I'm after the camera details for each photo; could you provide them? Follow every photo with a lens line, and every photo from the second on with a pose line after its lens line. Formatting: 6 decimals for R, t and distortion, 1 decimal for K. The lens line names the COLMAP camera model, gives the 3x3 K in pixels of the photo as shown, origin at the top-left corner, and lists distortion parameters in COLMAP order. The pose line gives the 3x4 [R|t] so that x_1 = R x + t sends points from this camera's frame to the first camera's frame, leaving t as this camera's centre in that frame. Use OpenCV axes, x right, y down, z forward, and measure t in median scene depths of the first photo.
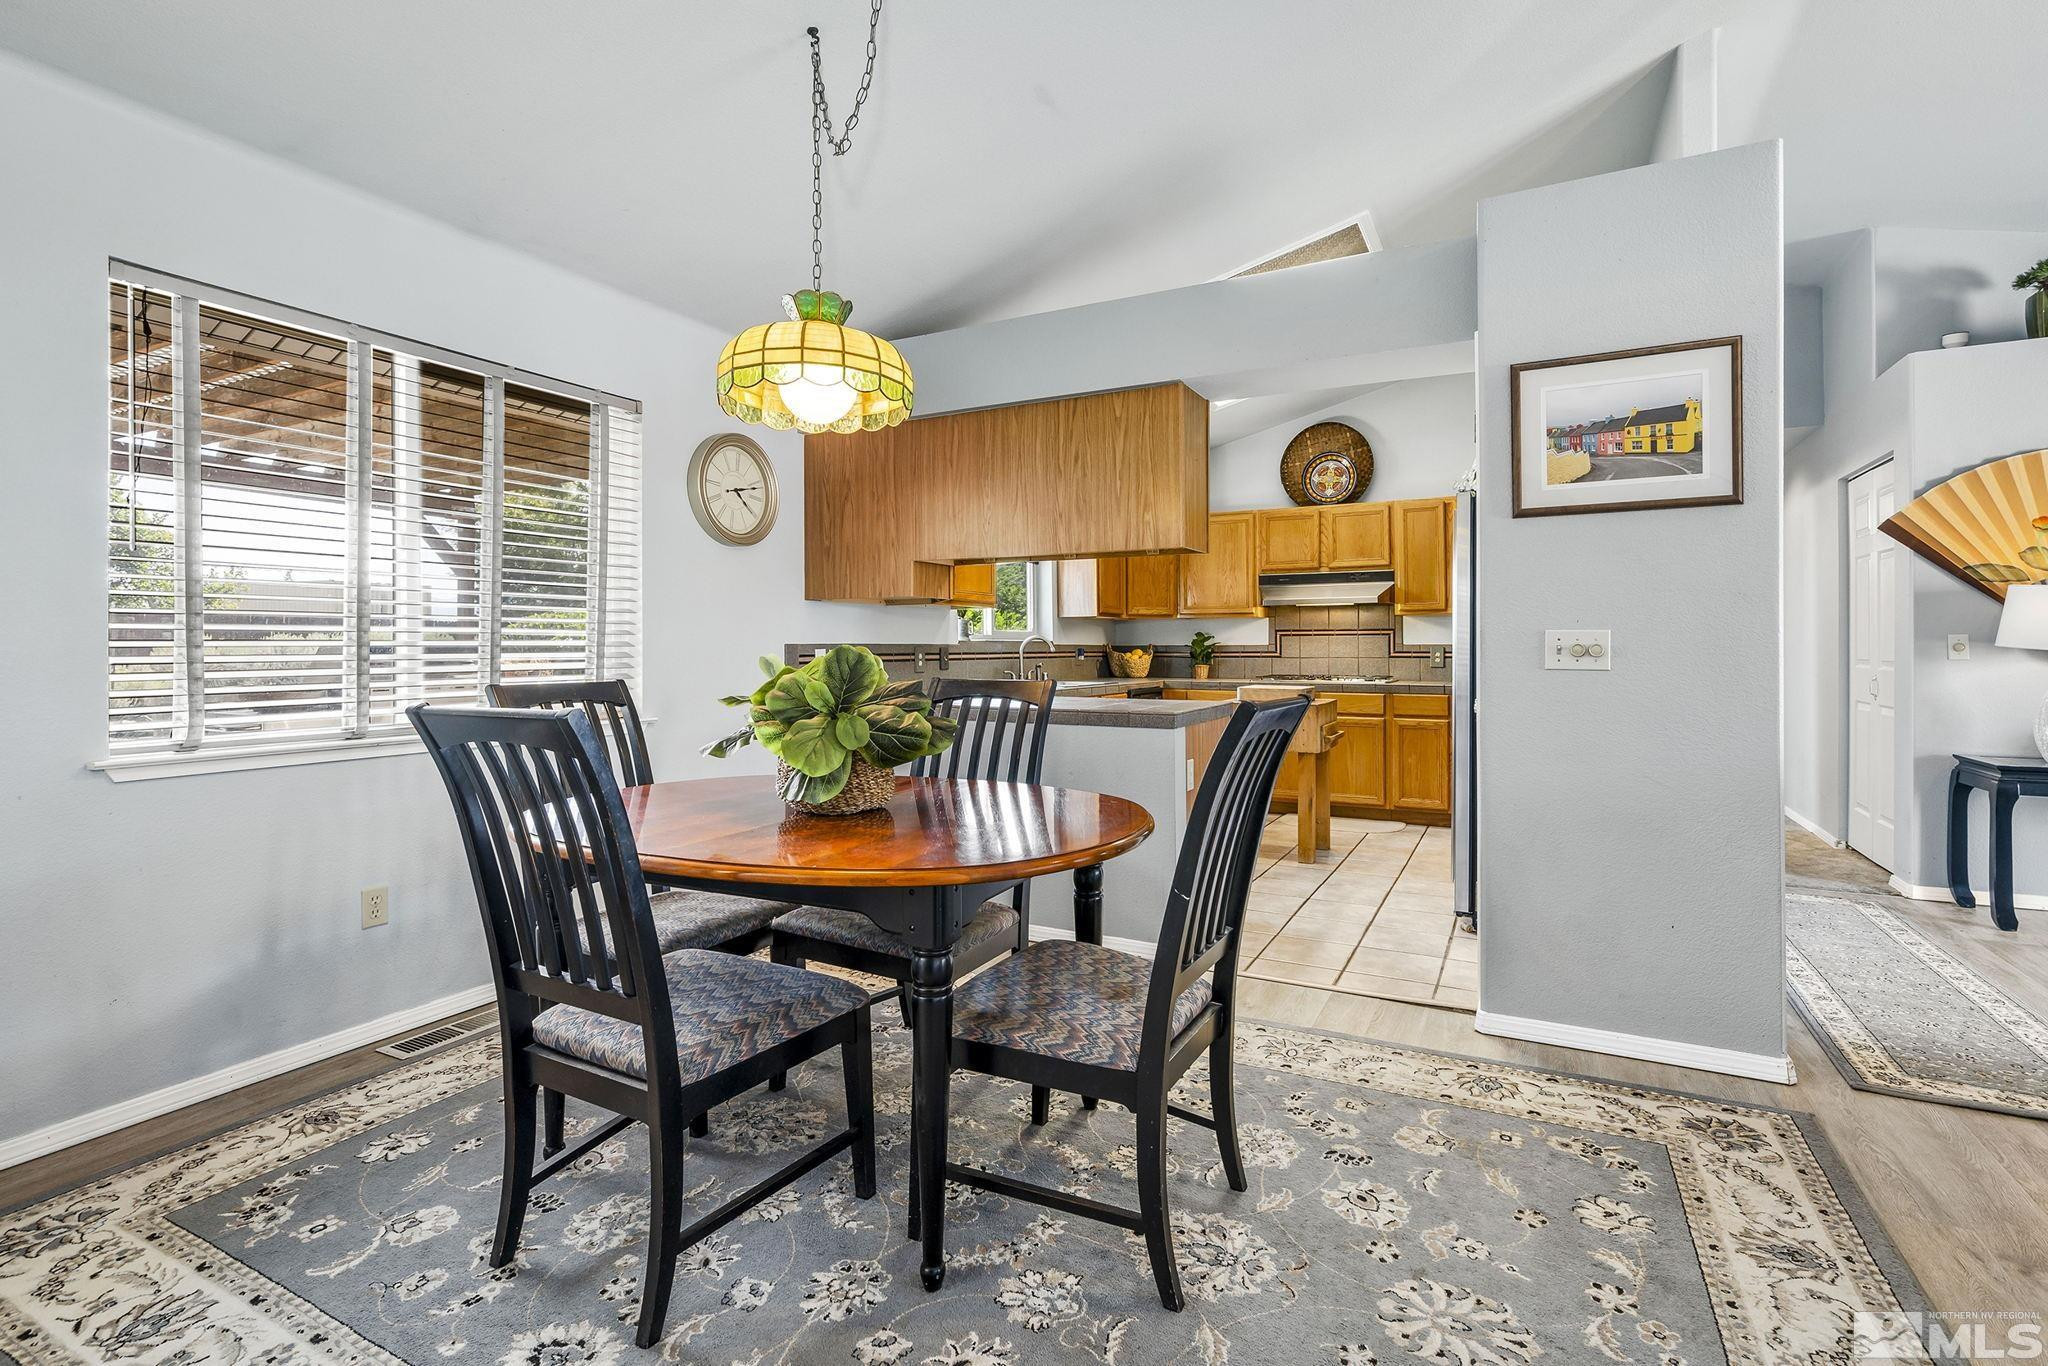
lens RADIAL K [[949.3, 0, 1034.6], [0, 949.3, 657.6], [0, 0, 1]] dist [0.004271, -0.001260]
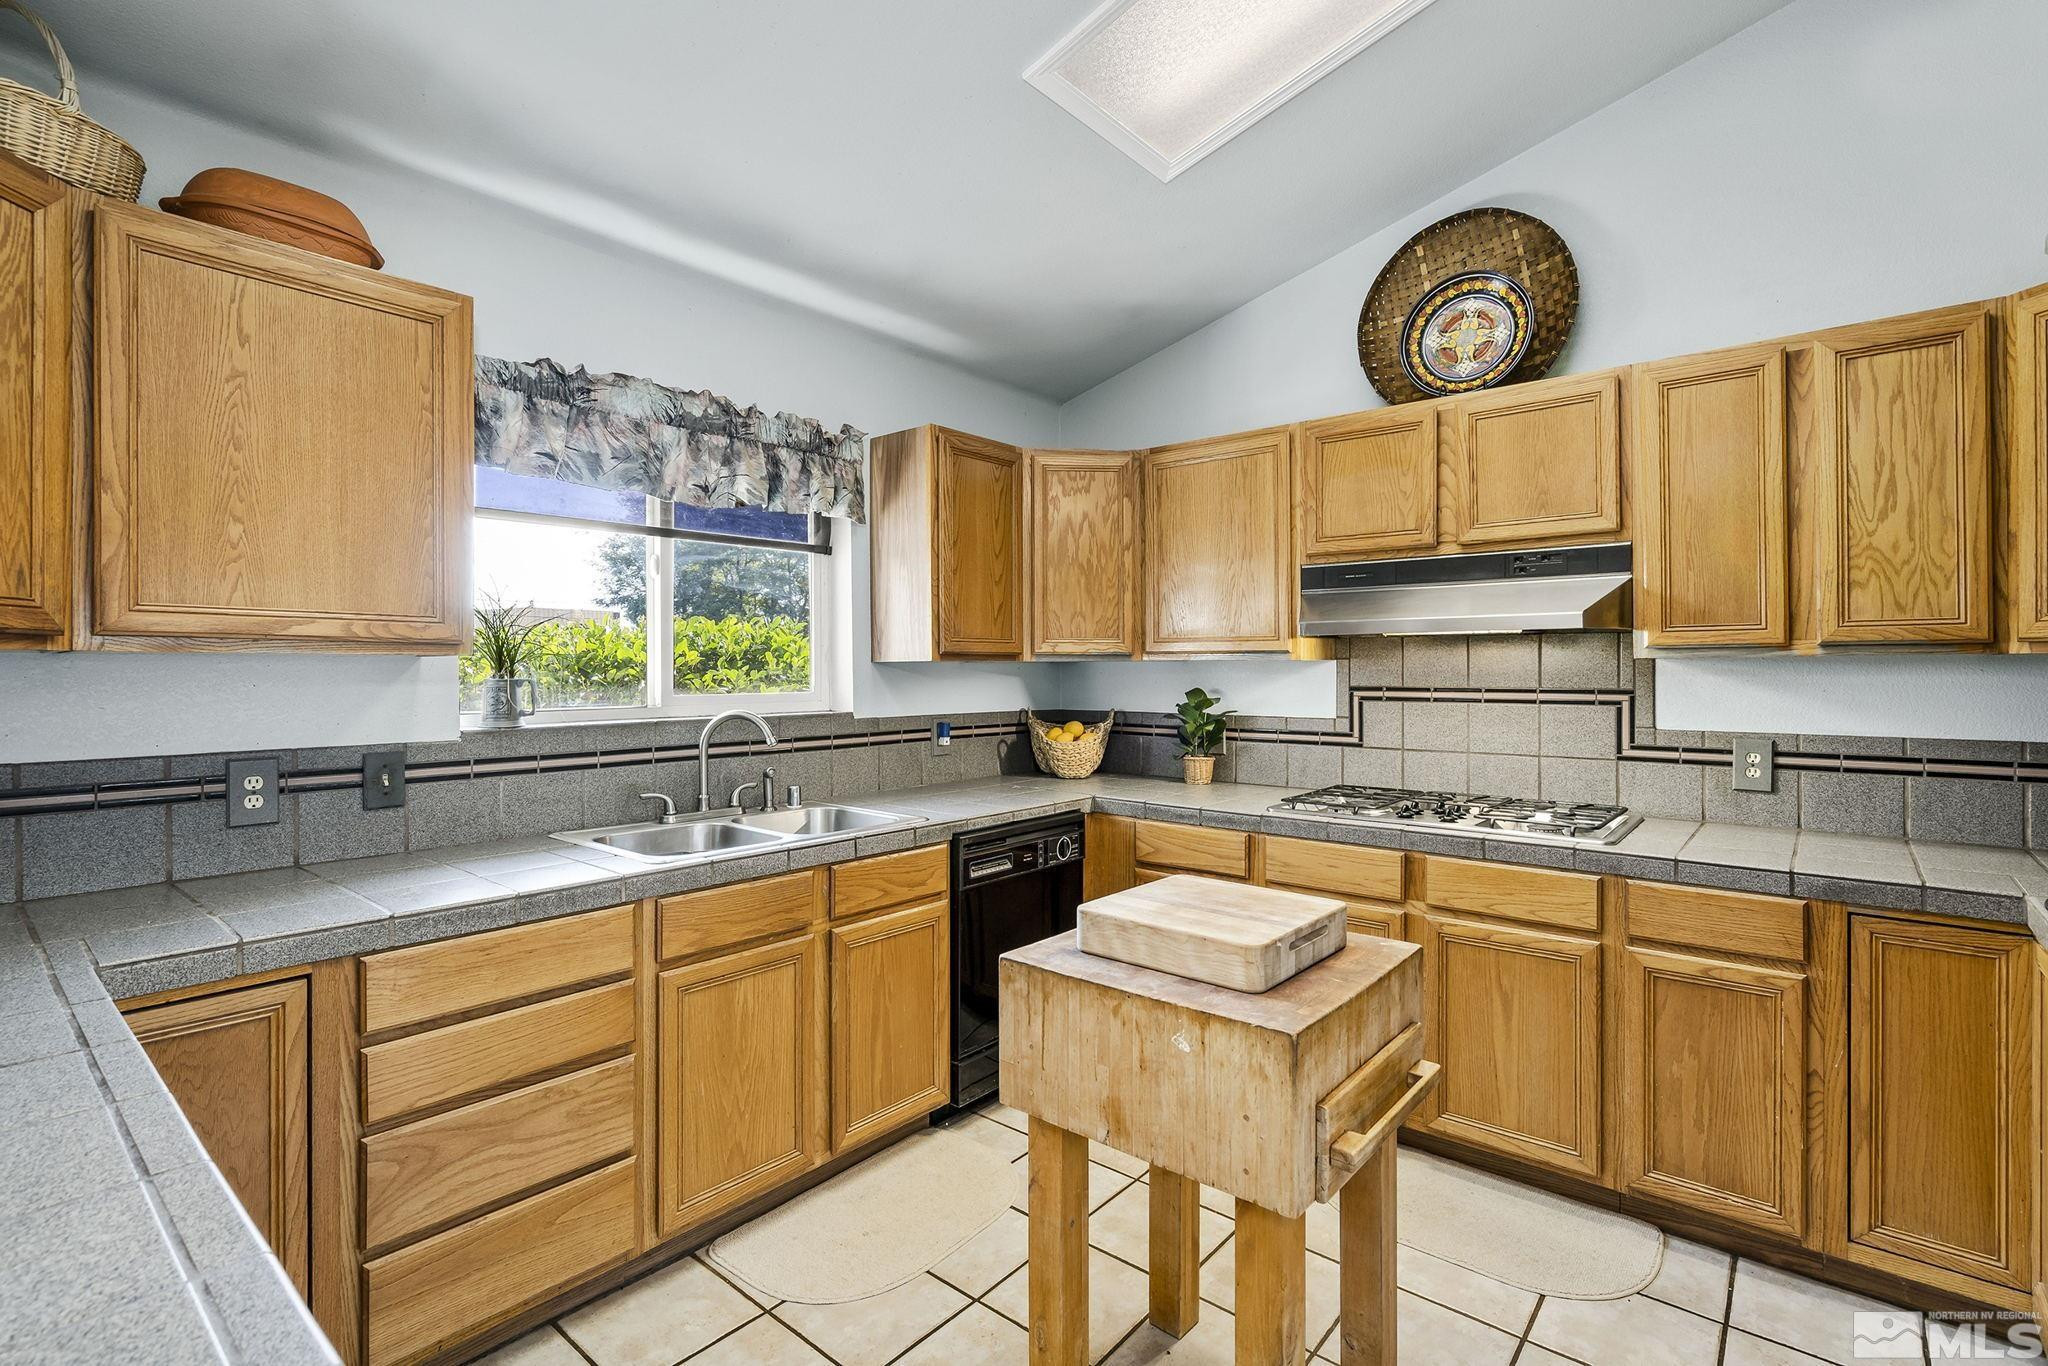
lens RADIAL K [[949.3, 0, 1043.4], [0, 949.3, 674.0], [0, 0, 1]] dist [0.004271, -0.001260]
pose [[0.977905, 0.002218, -0.209038, 0.213997], [-0.002669, 0.999995, -0.001878, -0.035624], [0.209033, 0.002395, 0.977906, 0.542732]]
